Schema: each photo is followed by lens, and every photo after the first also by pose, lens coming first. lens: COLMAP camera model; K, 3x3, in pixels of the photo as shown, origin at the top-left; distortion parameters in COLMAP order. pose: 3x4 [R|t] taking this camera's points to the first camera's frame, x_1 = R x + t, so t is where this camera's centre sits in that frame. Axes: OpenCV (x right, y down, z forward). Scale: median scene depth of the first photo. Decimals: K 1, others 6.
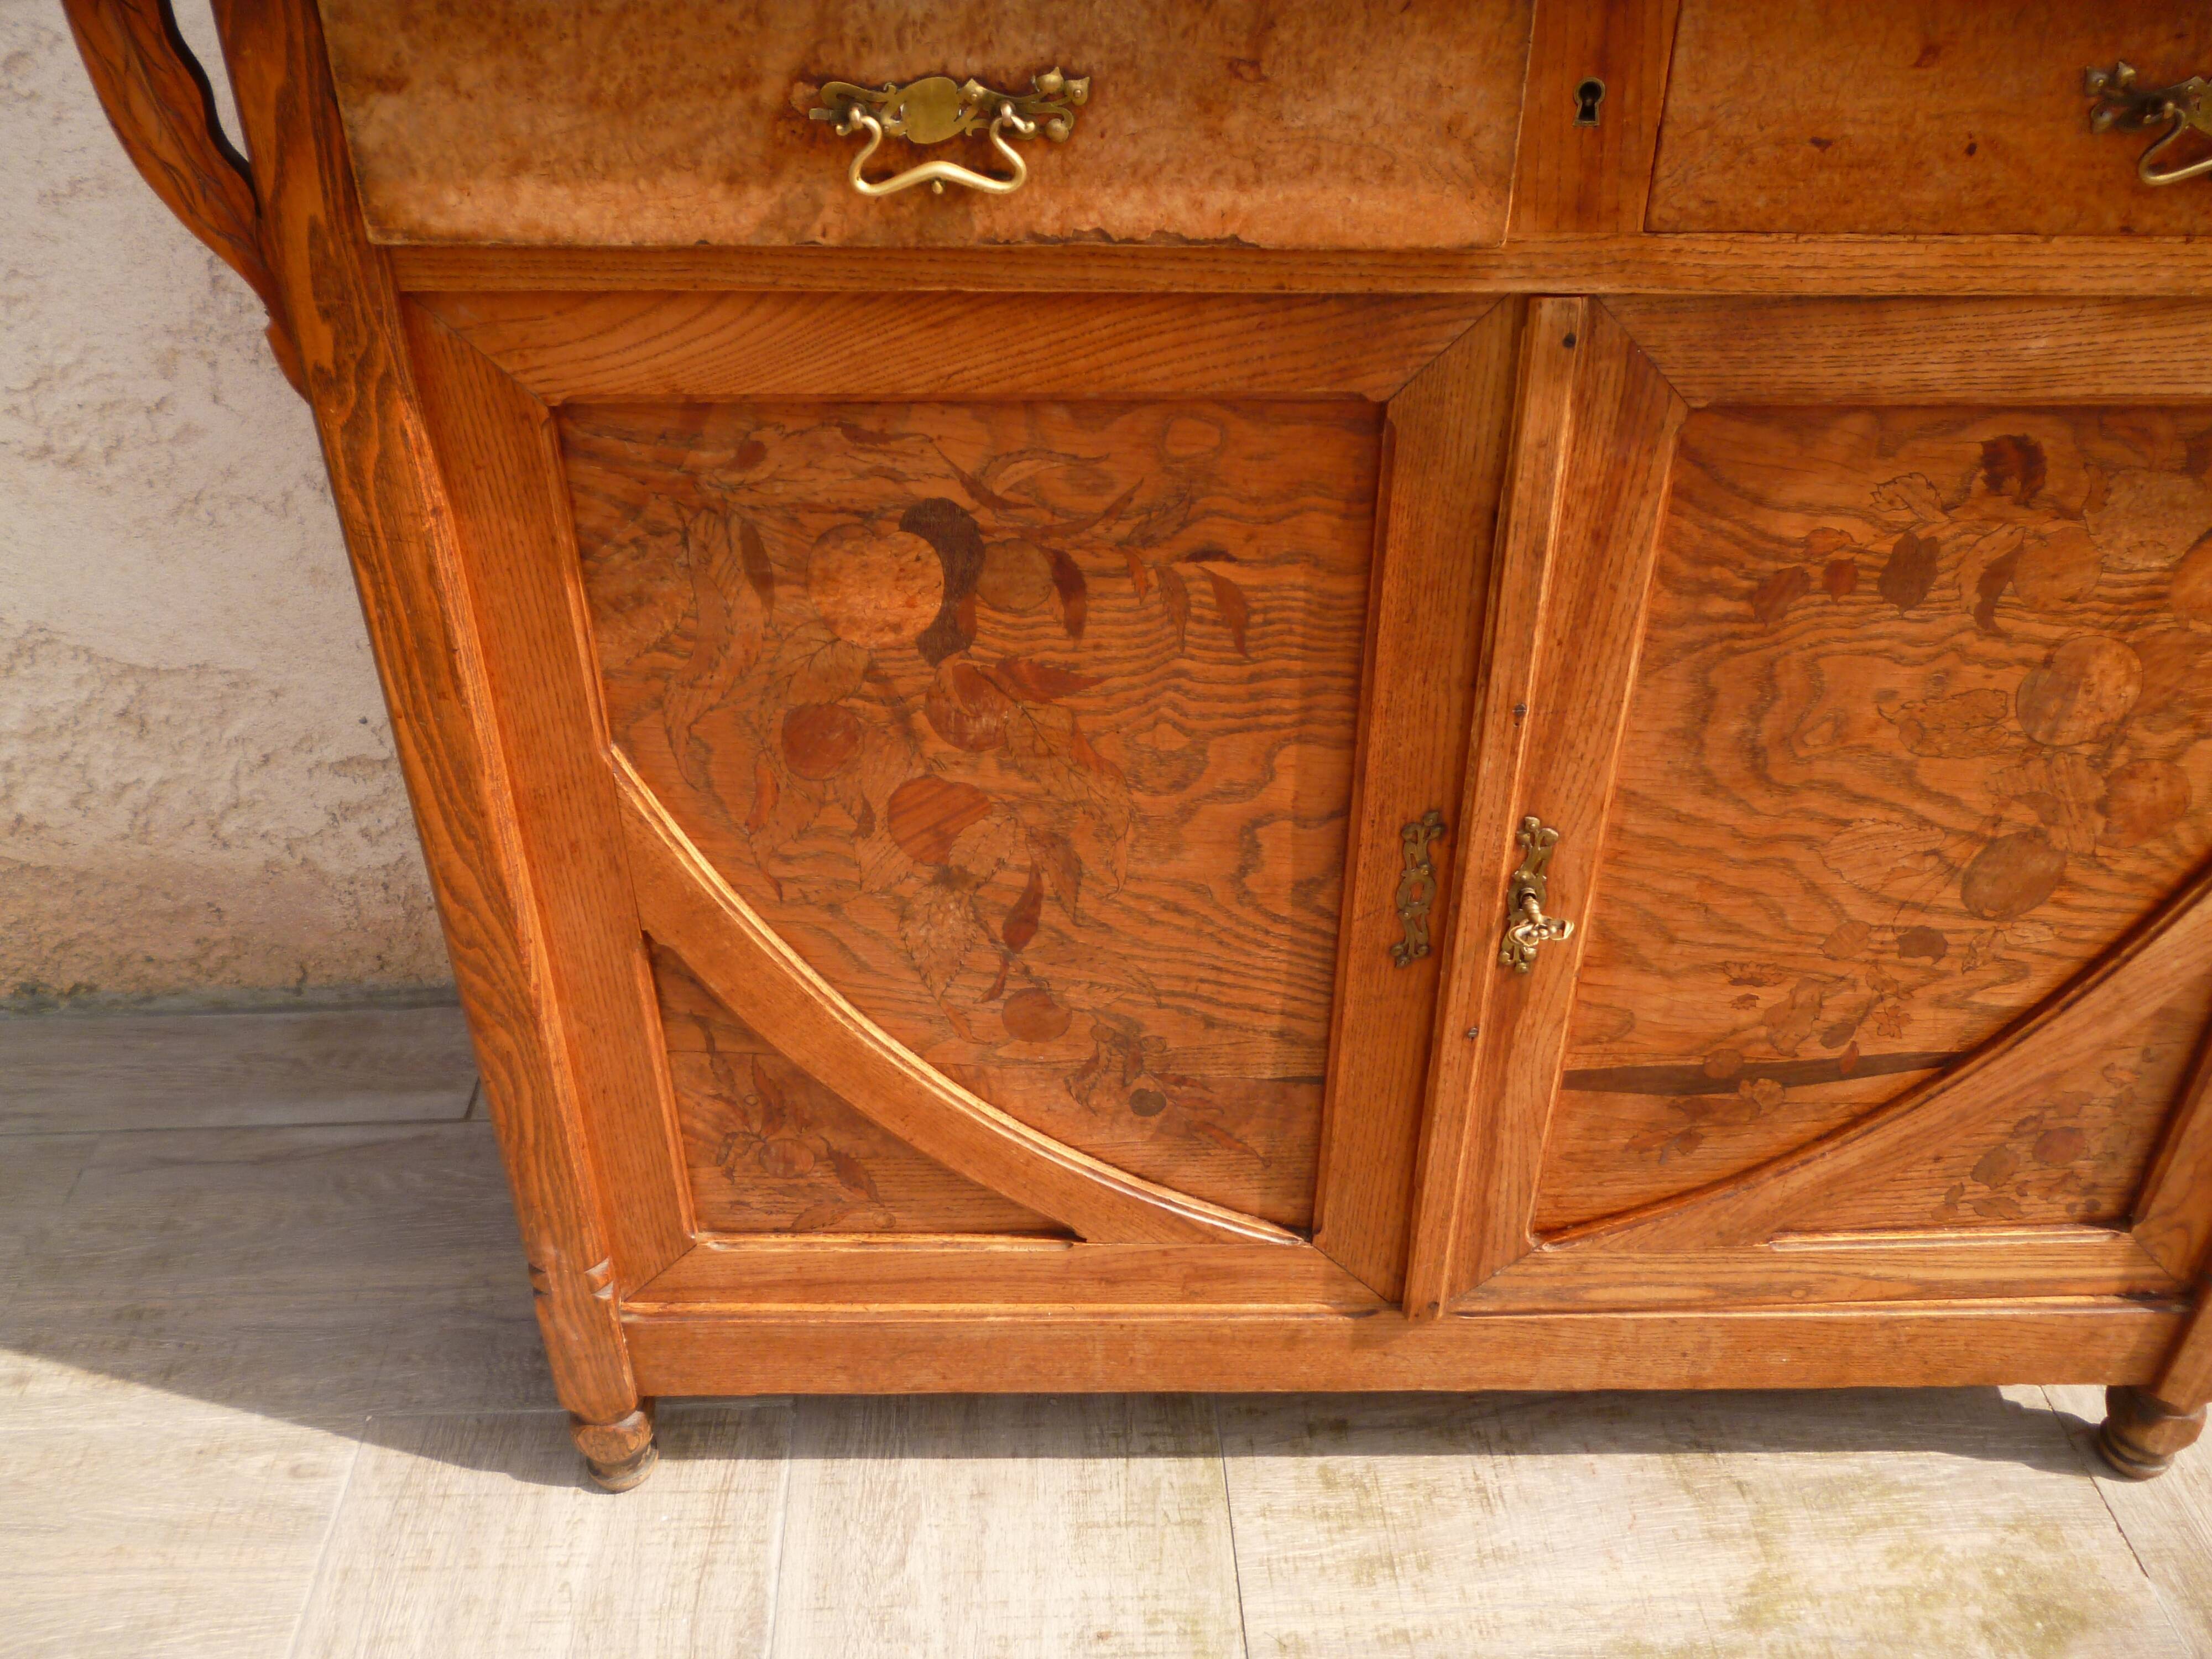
lens RADIAL K [[1845.5, 0, 1111.9], [0, 1845.5, 819.2], [0, 0, 1]] dist [-0.025061, 0.005168]
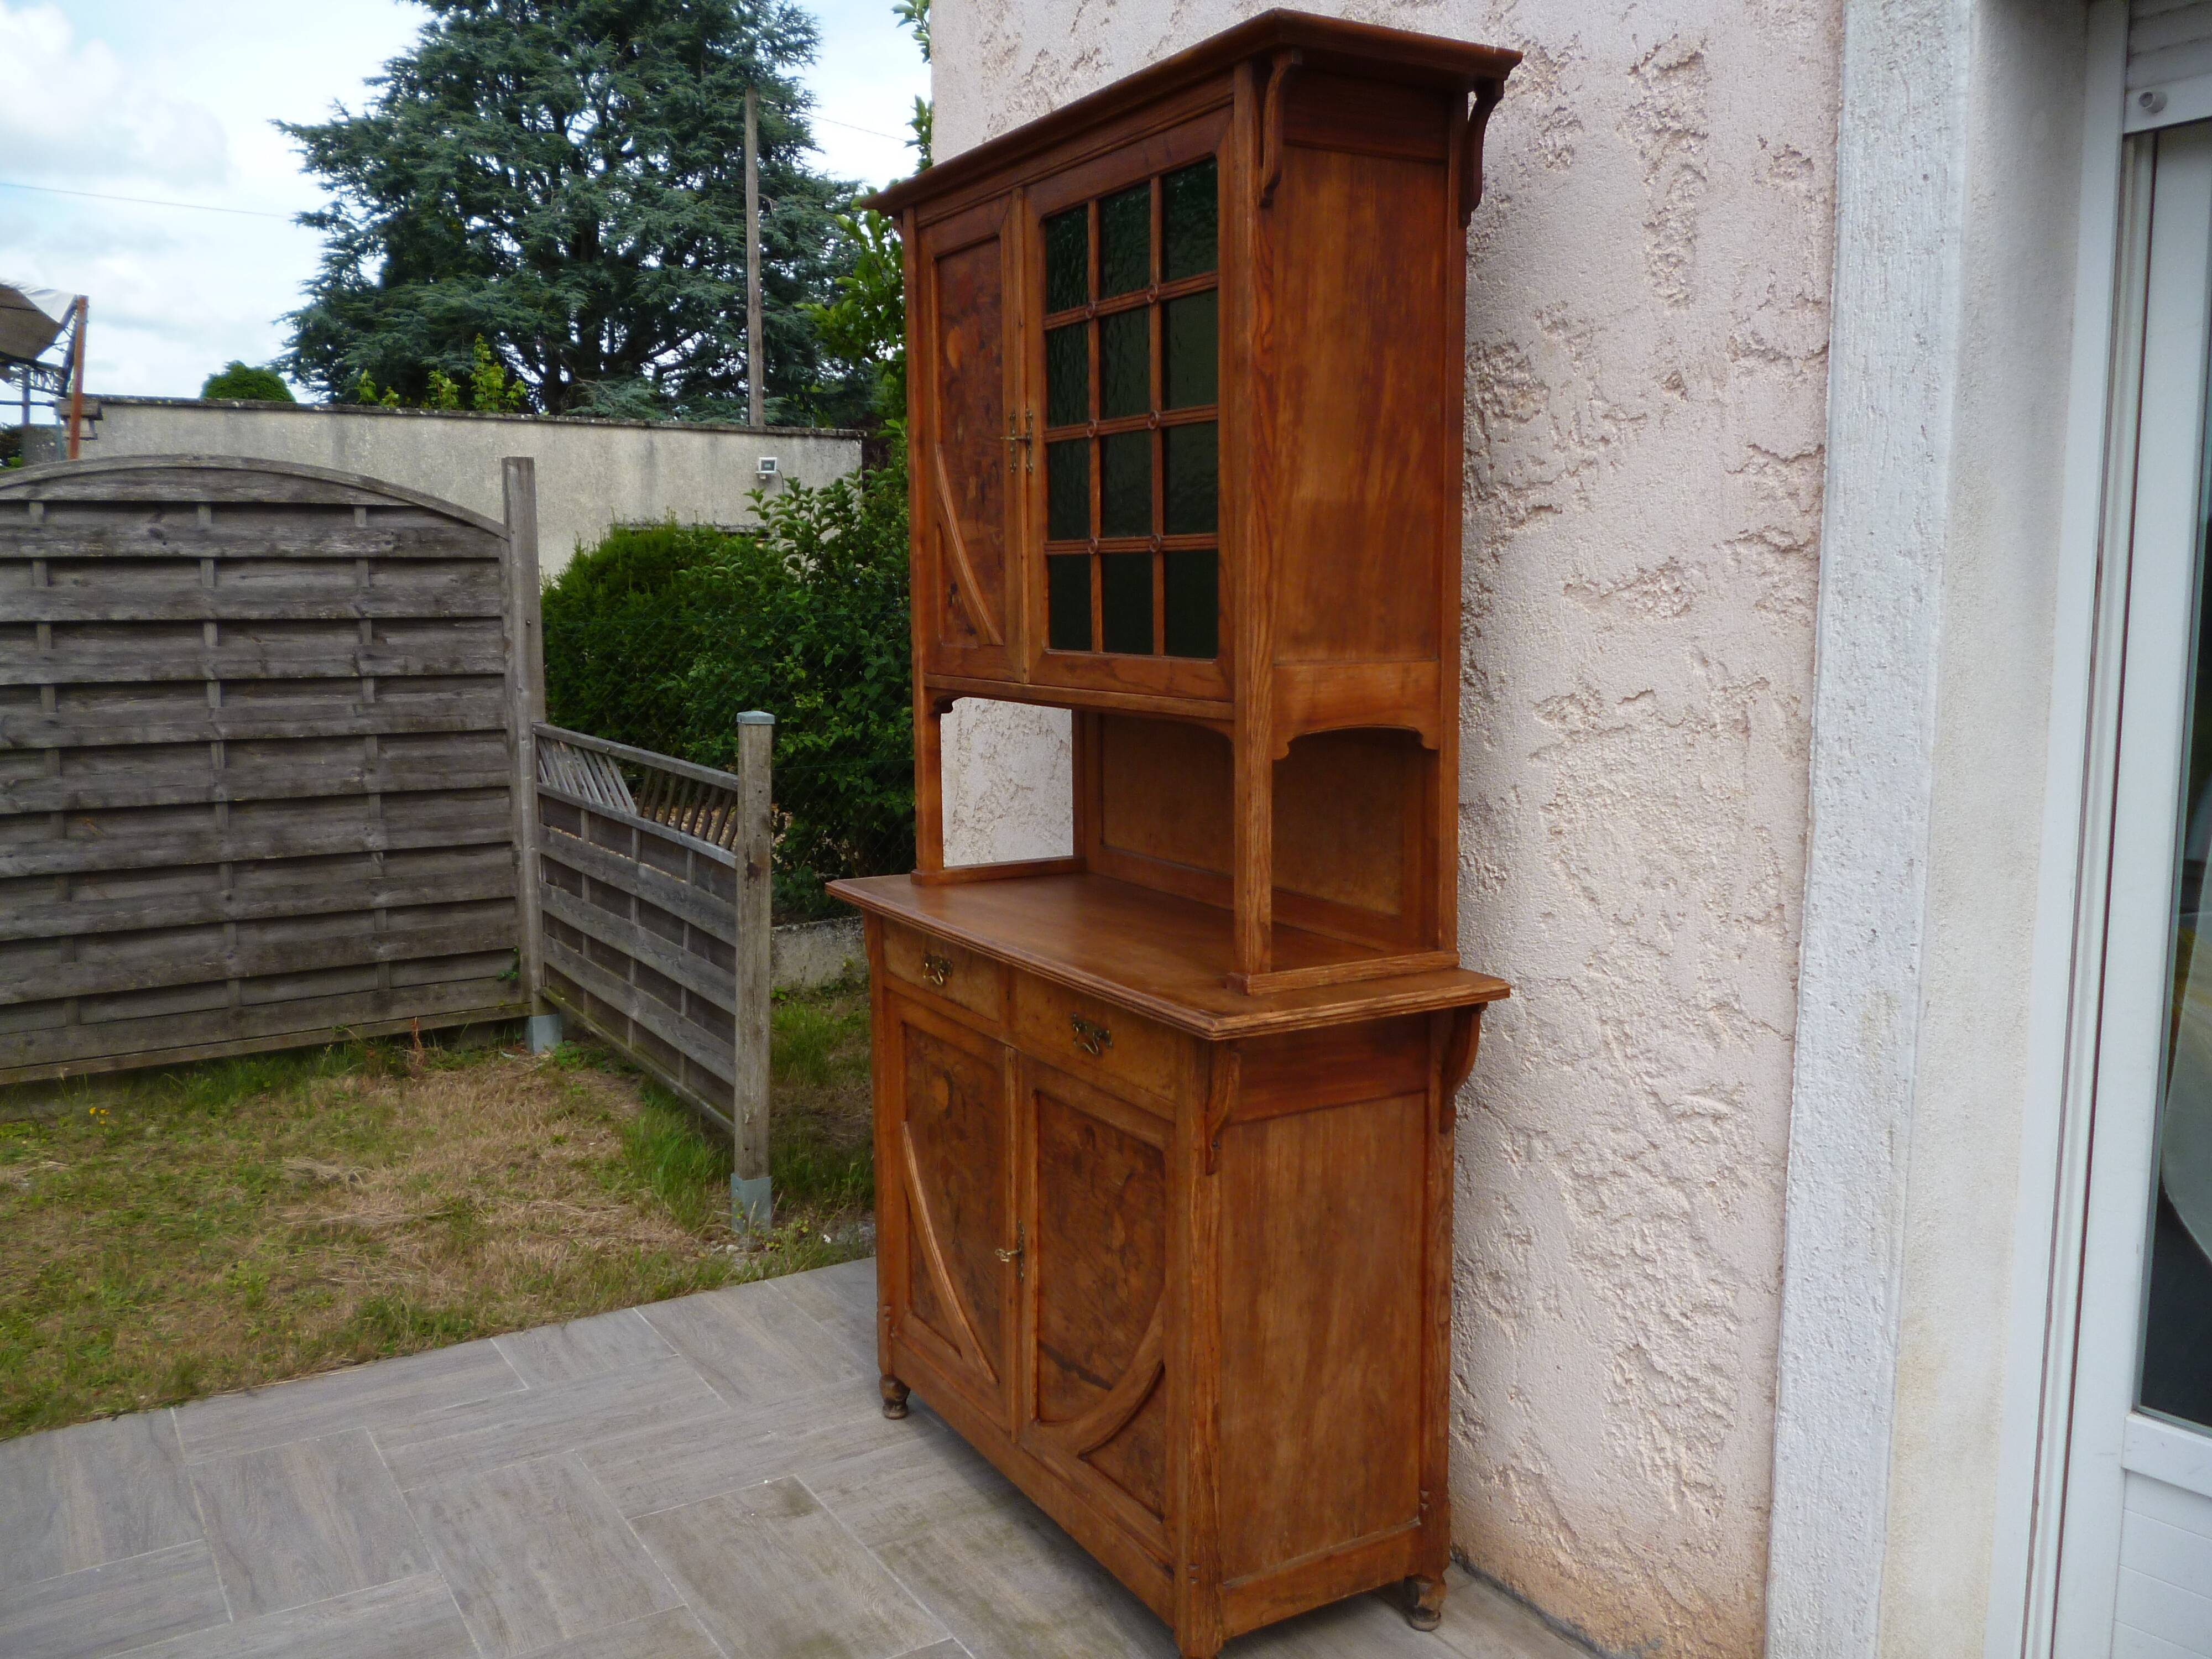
lens RADIAL K [[1845.5, 0, 1115.7], [0, 1845.5, 827.7], [0, 0, 1]] dist [-0.025061, 0.005168]
pose [[0.496164, 0.111621, -0.861024, 2.507660], [-0.488773, 0.855539, -0.170744, -0.098761], [0.717581, 0.505562, 0.479045, -0.591187]]
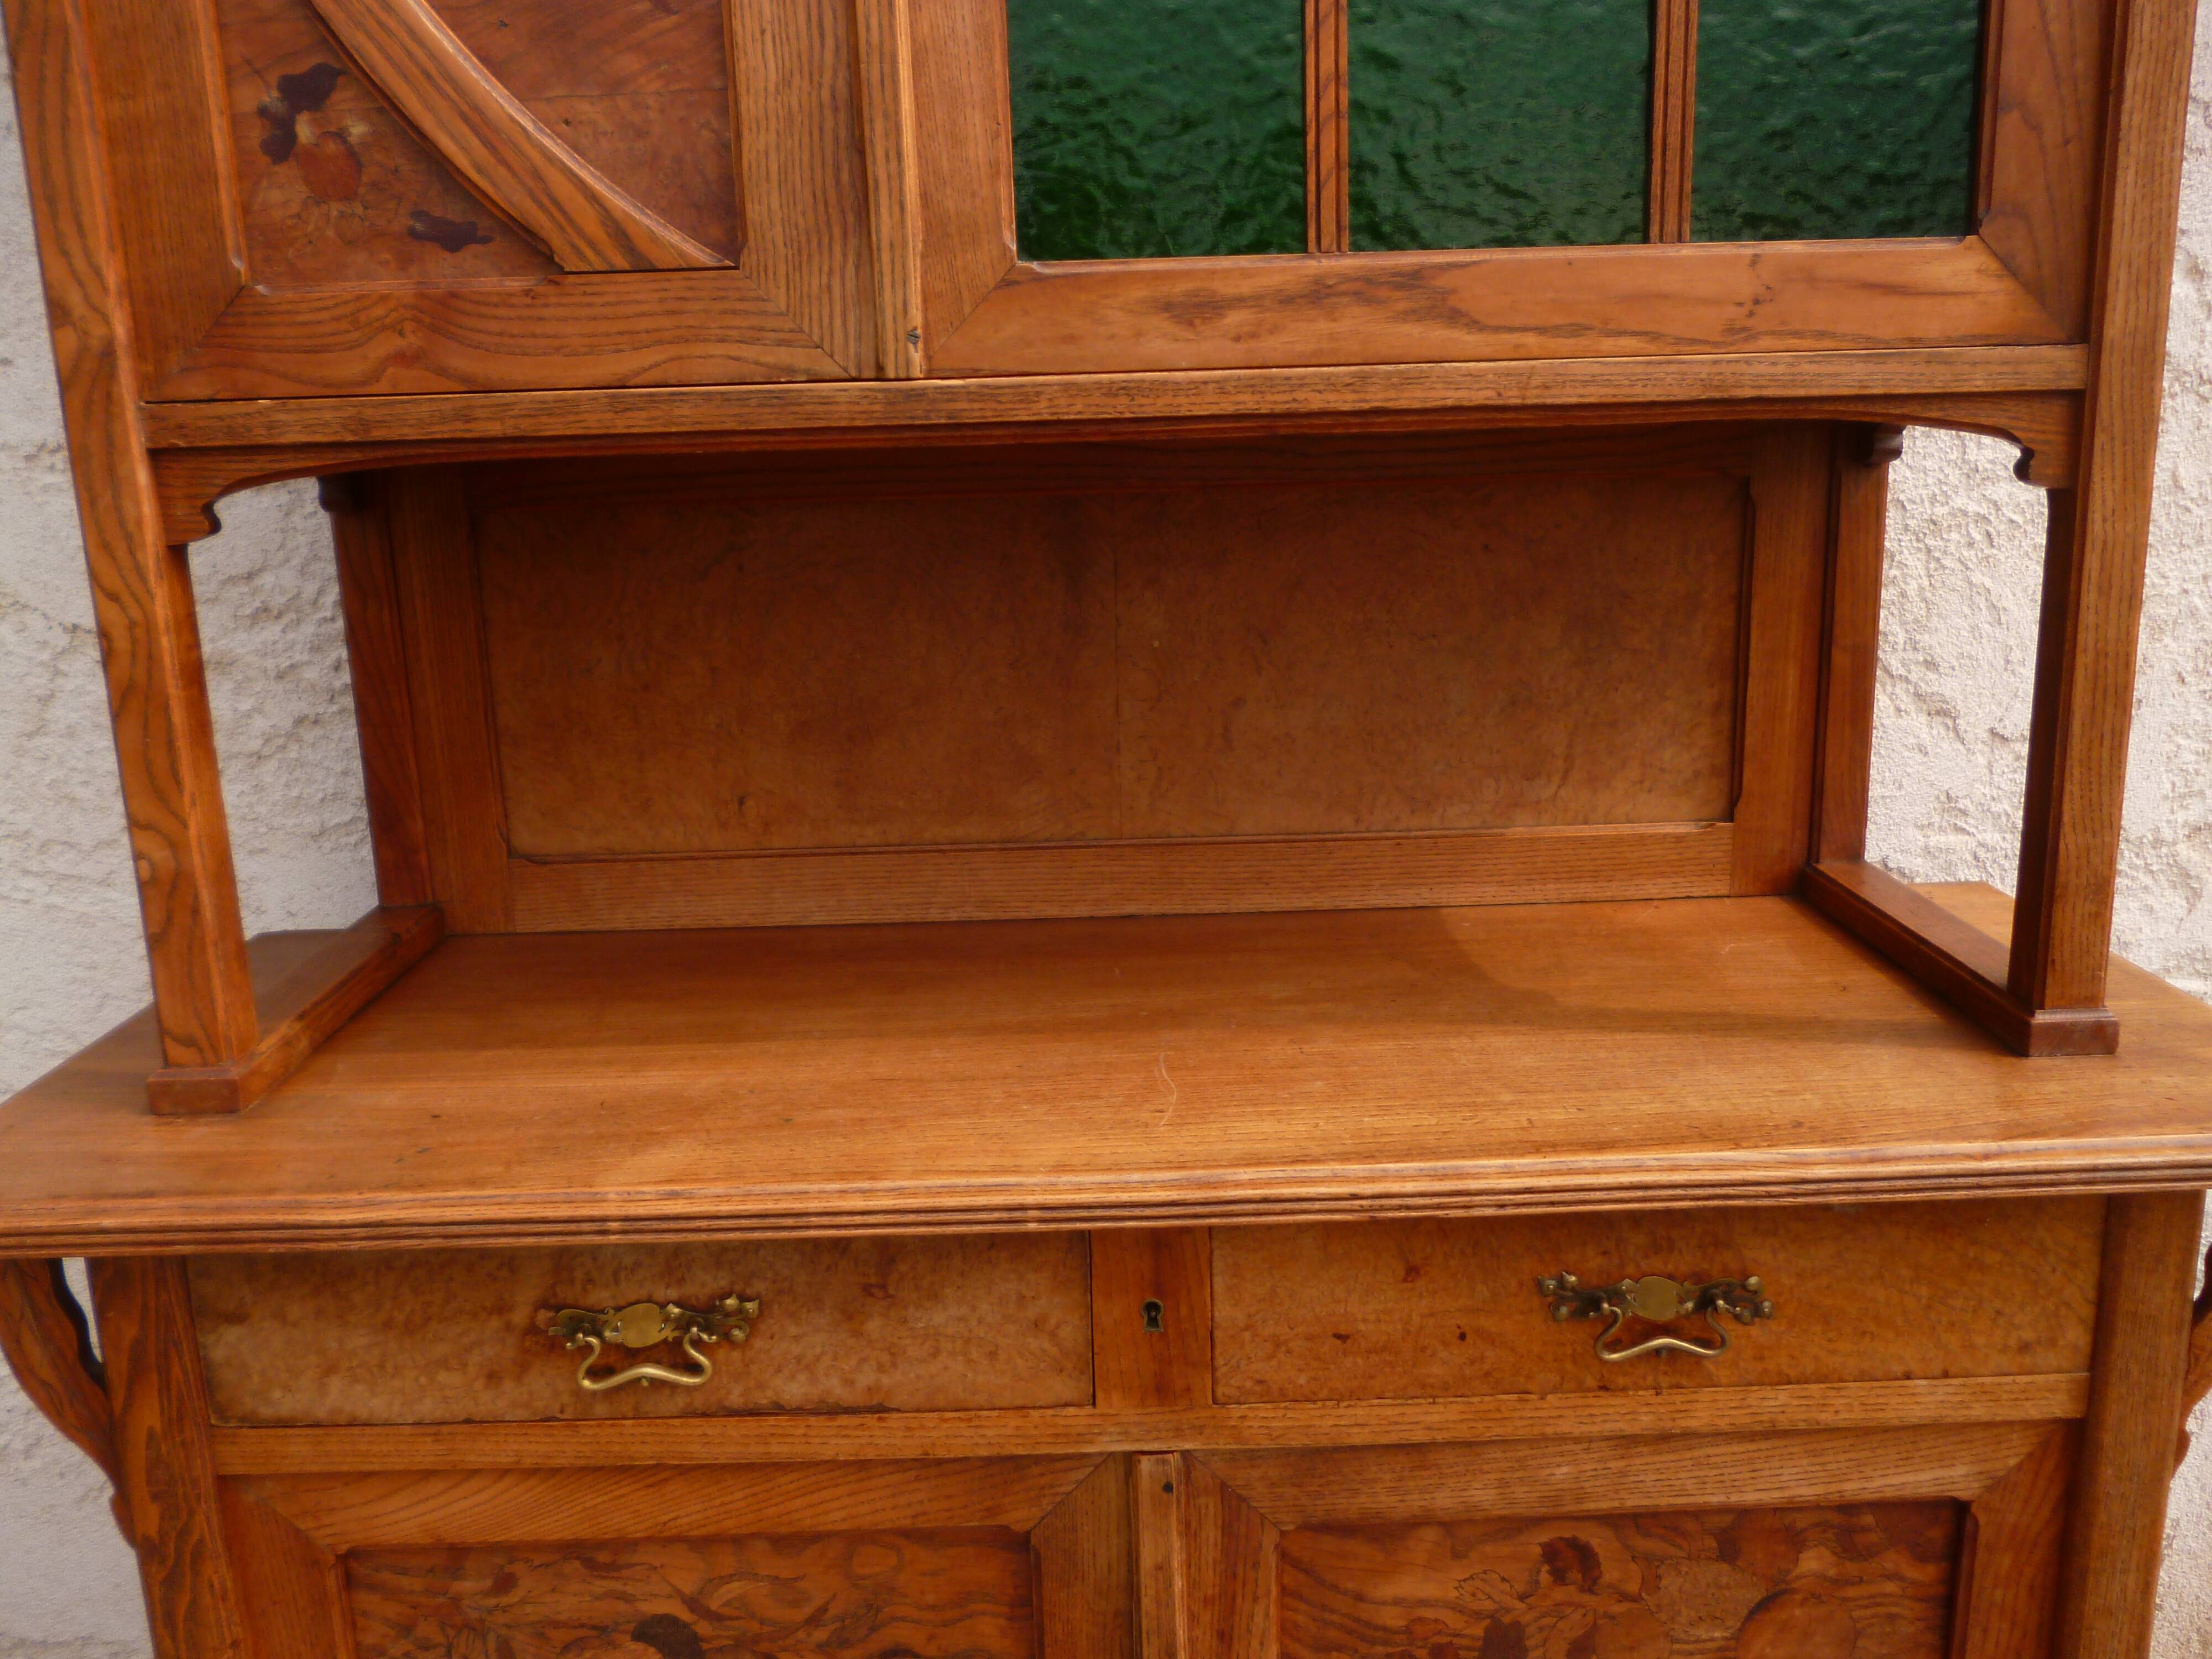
lens RADIAL K [[1845.5, 0, 1114.8], [0, 1845.5, 825.0], [0, 0, 1]] dist [-0.025061, 0.005168]
pose [[0.999530, -0.030161, -0.005445, 0.172953], [0.026153, 0.931994, -0.361529, -0.169574], [0.015979, 0.361217, 0.932345, -0.219851]]
